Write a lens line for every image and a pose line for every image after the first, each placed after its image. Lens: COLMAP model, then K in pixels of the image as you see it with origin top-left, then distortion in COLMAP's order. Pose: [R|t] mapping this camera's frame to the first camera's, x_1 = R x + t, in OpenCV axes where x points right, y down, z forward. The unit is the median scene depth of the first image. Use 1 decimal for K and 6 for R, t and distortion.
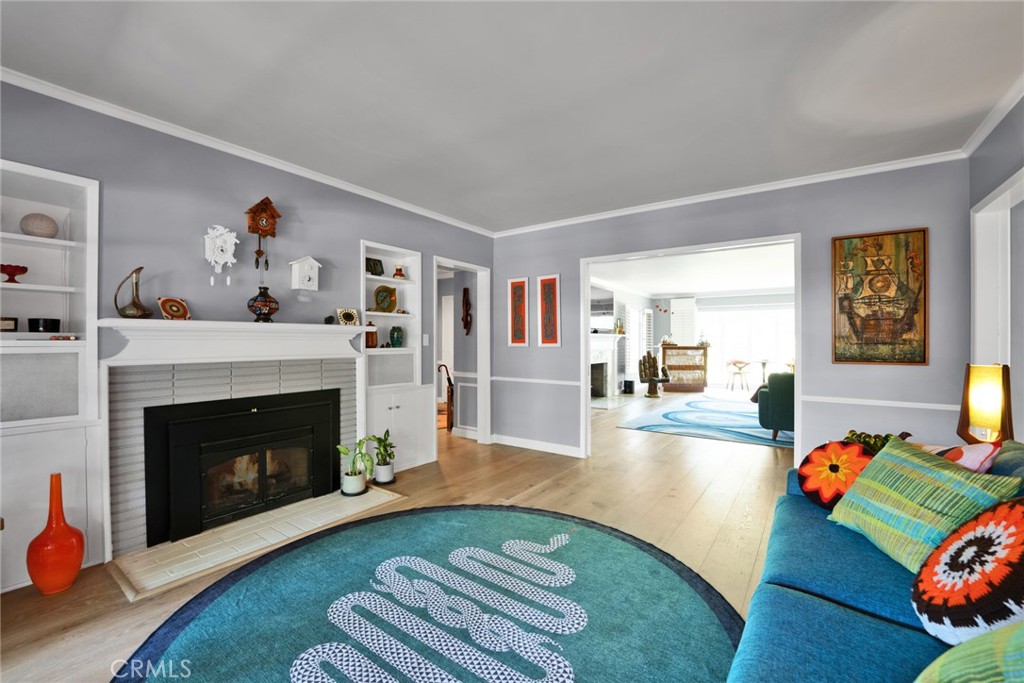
lens RADIAL K [[420.5, 0, 505.6], [0, 420.5, 343.1], [0, 0, 1]] dist [0.000302, 0.000037]
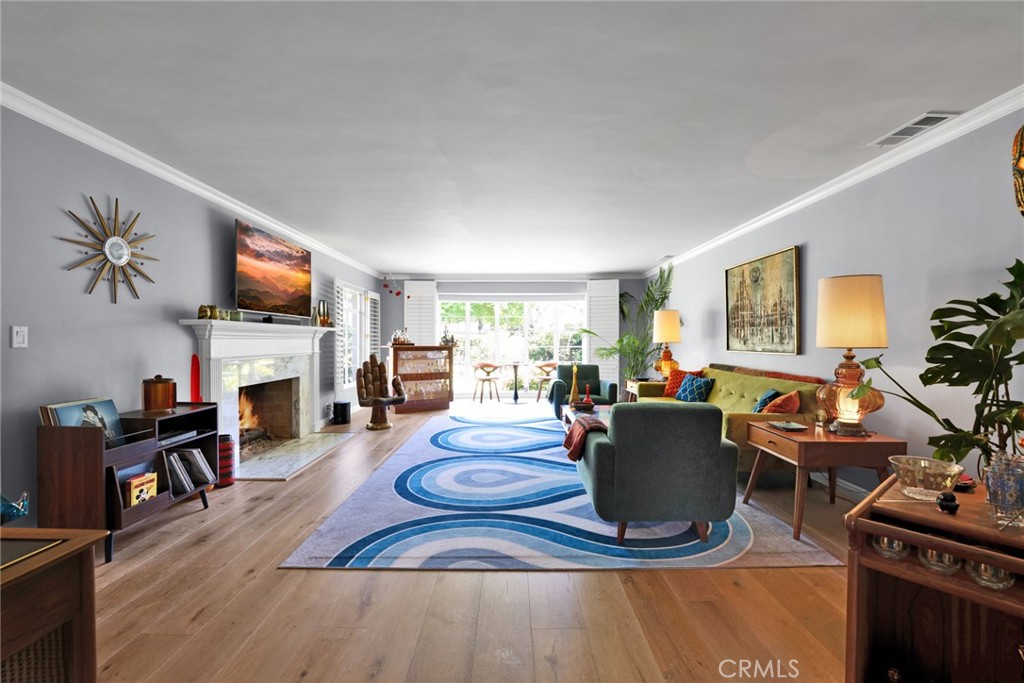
lens RADIAL K [[420.5, 0, 508.2], [0, 420.5, 342.8], [0, 0, 1]] dist [0.000302, 0.000037]
pose [[0.810430, -0.005625, 0.585808, 0.133389], [0.004158, 0.999984, 0.003849, 0.000061], [-0.585821, -0.000684, 0.810440, 0.363205]]
